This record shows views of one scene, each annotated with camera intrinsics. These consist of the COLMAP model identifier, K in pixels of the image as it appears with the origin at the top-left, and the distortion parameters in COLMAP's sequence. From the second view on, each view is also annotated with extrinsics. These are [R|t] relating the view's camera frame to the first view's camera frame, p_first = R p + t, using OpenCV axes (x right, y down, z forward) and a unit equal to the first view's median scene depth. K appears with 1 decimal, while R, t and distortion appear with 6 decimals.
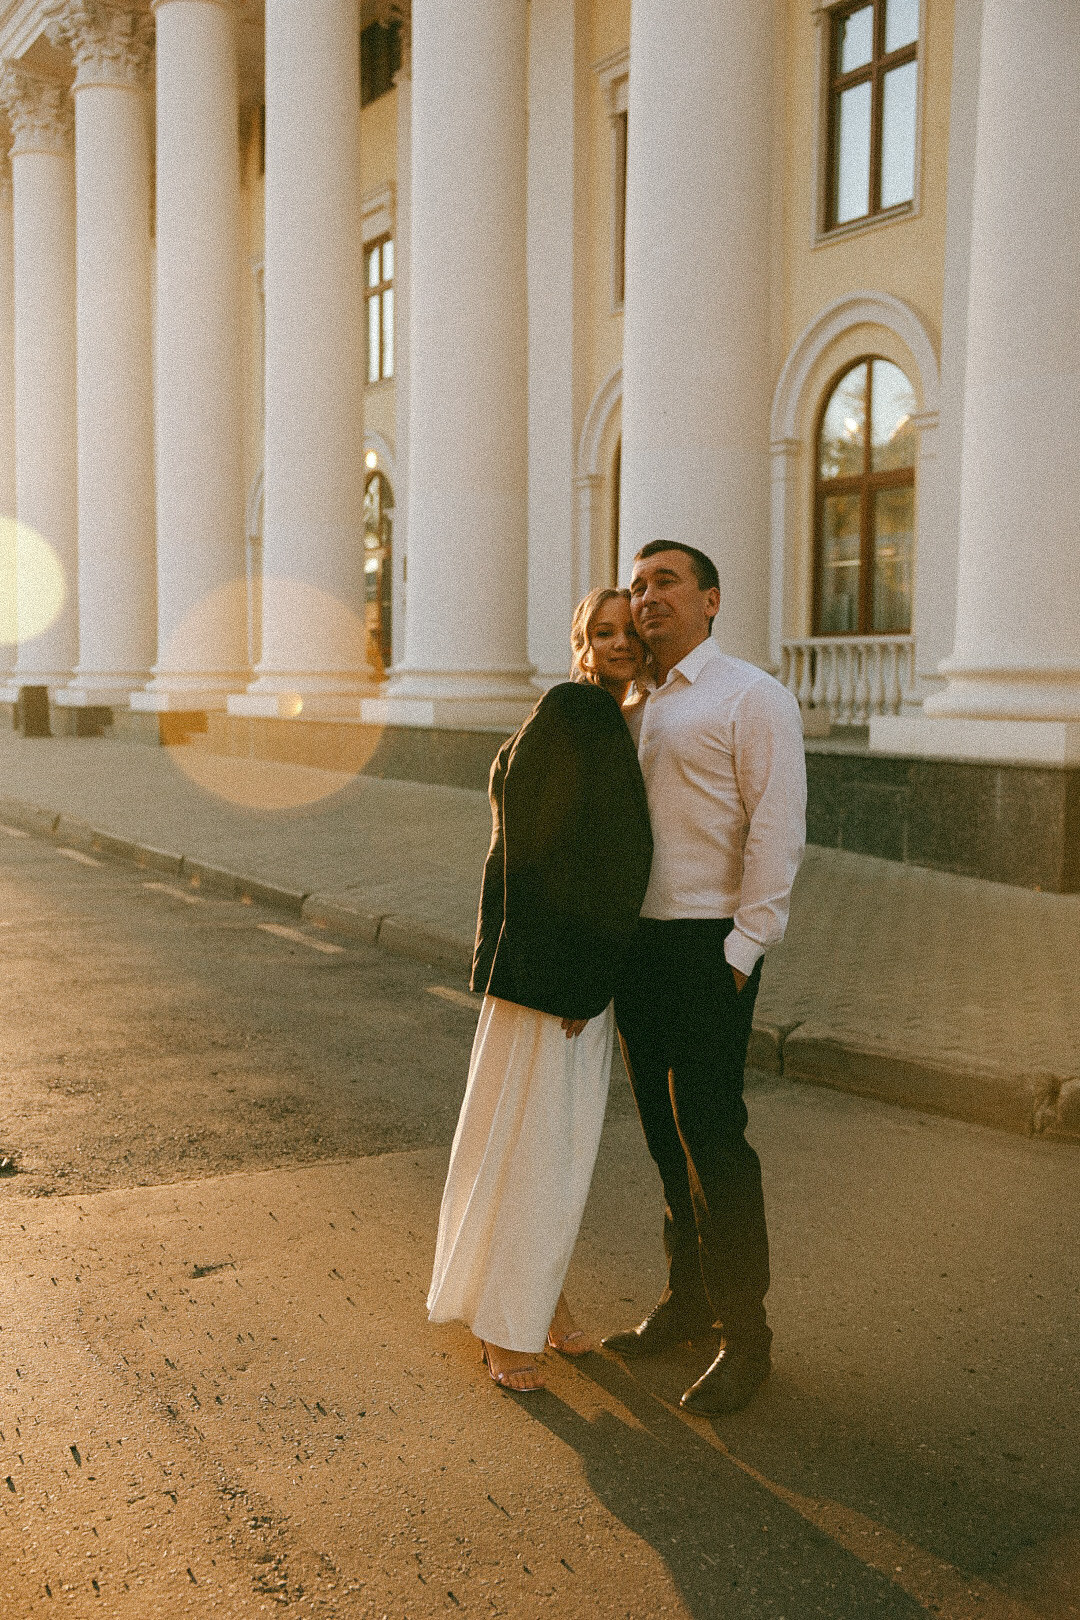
lens RADIAL K [[1658.2, 0, 540.0], [0, 1658.2, 810.0], [0, 0, 1]] dist [0.009955, 0.018219]
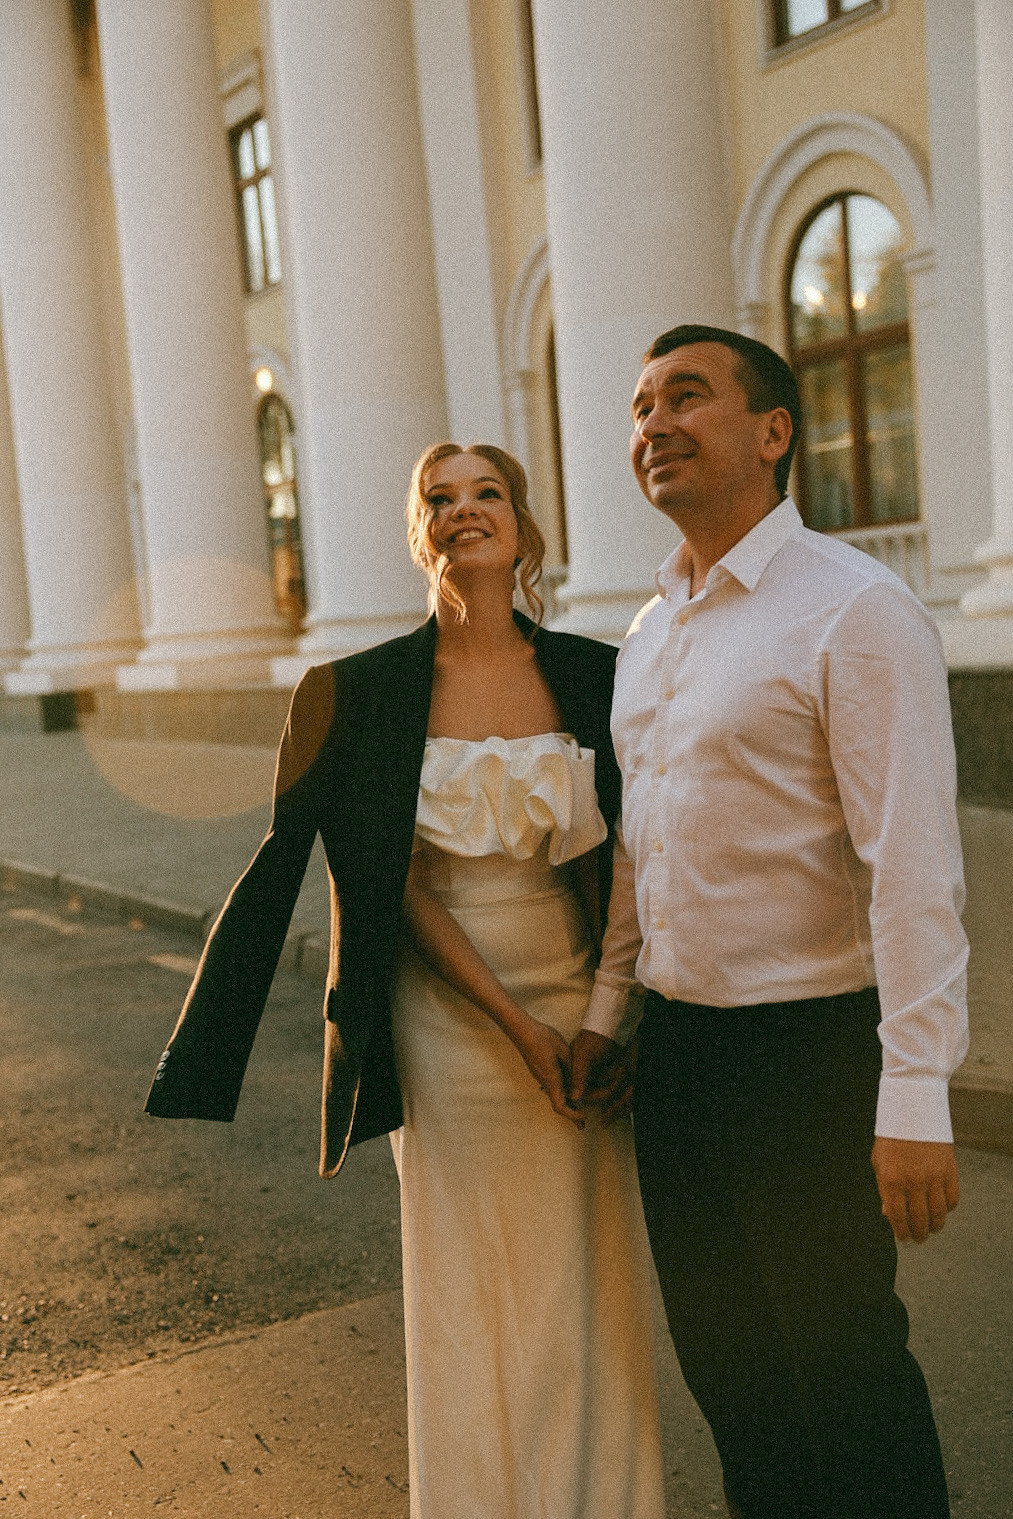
lens RADIAL K [[1820.0, 0, 502.6], [0, 1820.0, 770.9], [0, 0, 1]] dist [0.036542, 0.004906]
pose [[0.996029, -0.089014, 0.001355, 0.002342], [0.089006, 0.996017, 0.005268, -0.005417], [-0.001818, -0.005127, 0.999985, 0.087166]]
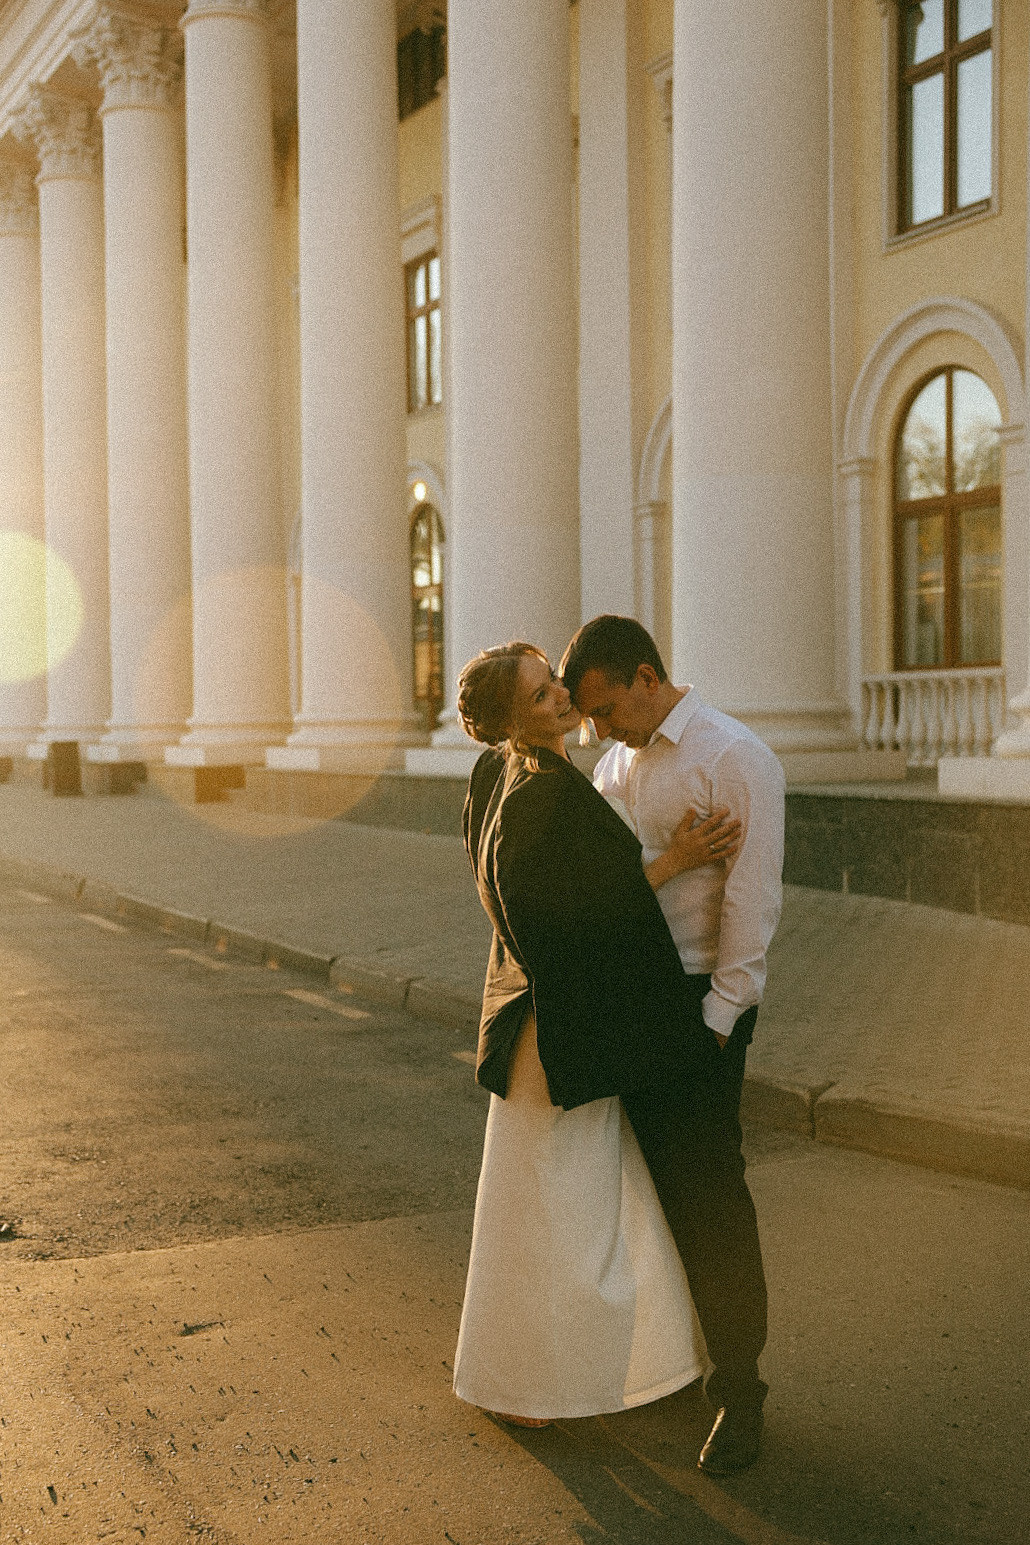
lens RADIAL K [[1851.2, 0, 511.1], [0, 1851.2, 784.1], [0, 0, 1]] dist [0.036542, 0.004906]
pose [[0.997719, -0.019322, -0.064681, 0.019589], [0.016385, 0.998824, -0.045639, 0.001045], [0.065487, 0.044475, 0.996862, -0.034432]]
